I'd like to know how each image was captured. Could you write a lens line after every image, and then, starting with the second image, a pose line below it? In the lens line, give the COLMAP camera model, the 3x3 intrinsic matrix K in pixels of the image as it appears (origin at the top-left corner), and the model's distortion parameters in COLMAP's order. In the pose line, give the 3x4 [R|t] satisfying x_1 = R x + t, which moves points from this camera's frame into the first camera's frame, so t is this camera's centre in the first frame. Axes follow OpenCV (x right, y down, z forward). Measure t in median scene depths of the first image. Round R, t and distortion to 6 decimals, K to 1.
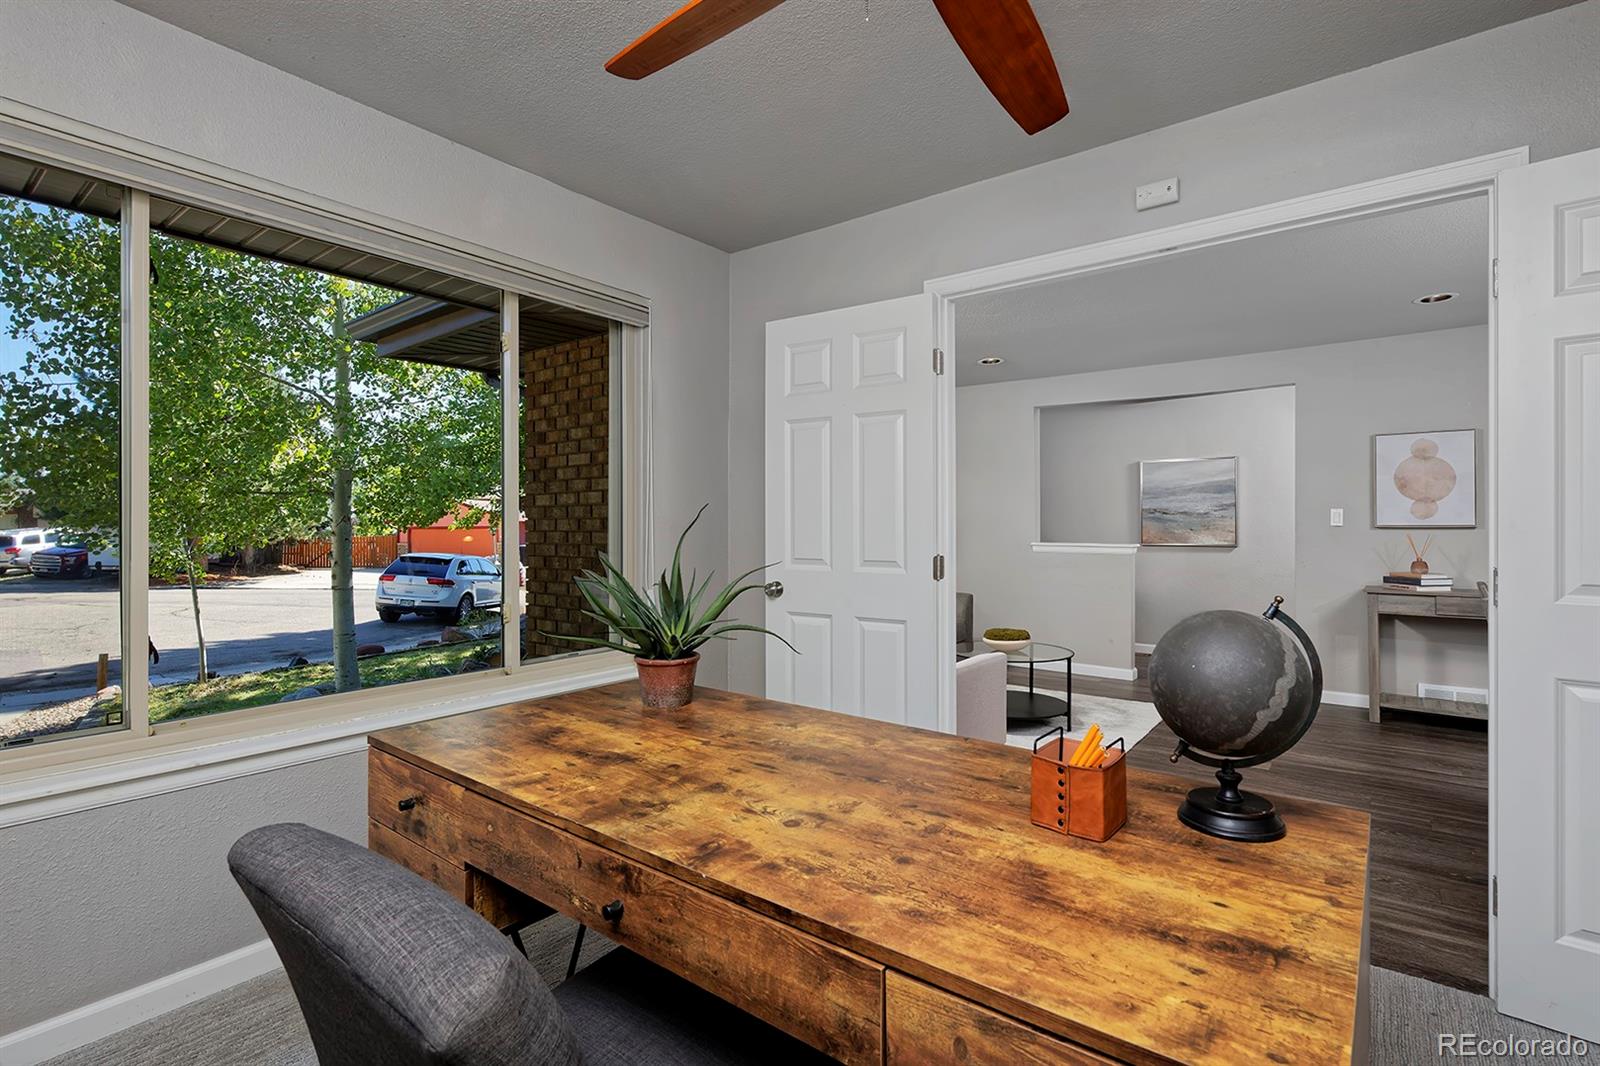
lens RADIAL K [[747.2, 0, 800.2], [0, 747.2, 528.0], [0, 0, 1]] dist [-0.001824, 0.000286]
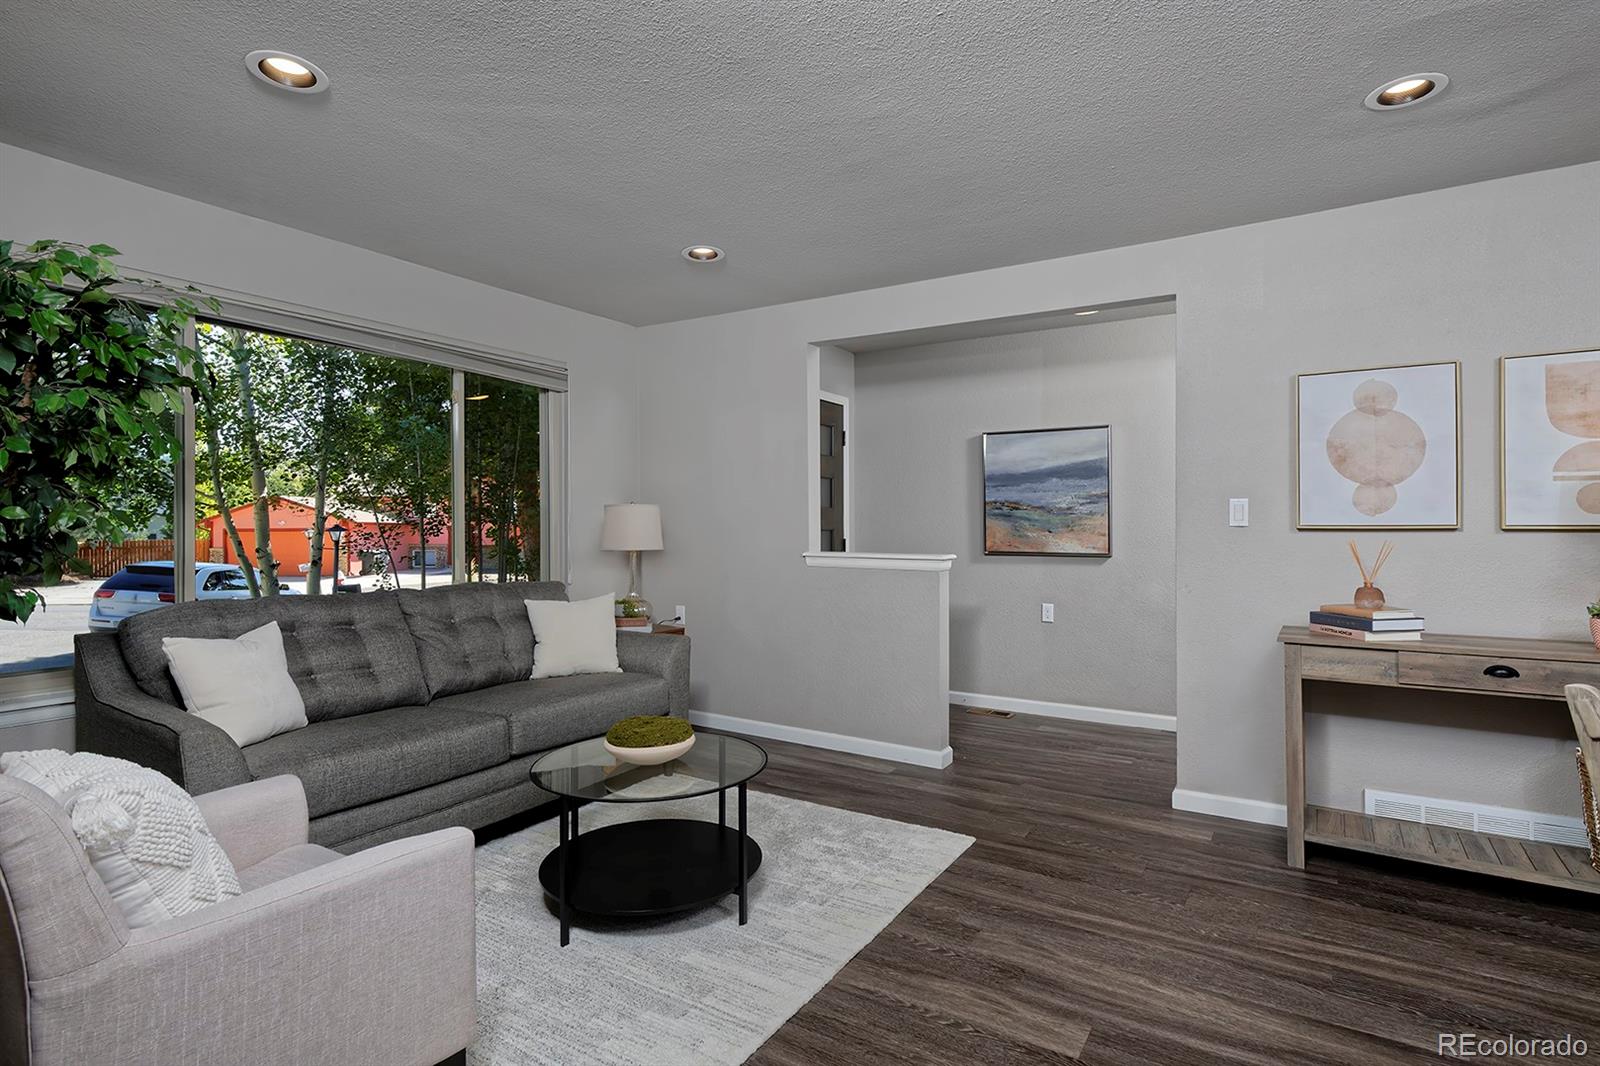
lens RADIAL K [[801.9, 0, 801.5], [0, 801.9, 531.5], [0, 0, 1]] dist [-0.002803, -0.000618]
pose [[0.994993, 0.000621, 0.099944, 0.312978], [-0.000822, 0.999998, 0.001976, 0.000635], [-0.099943, -0.002049, 0.994991, 0.404260]]
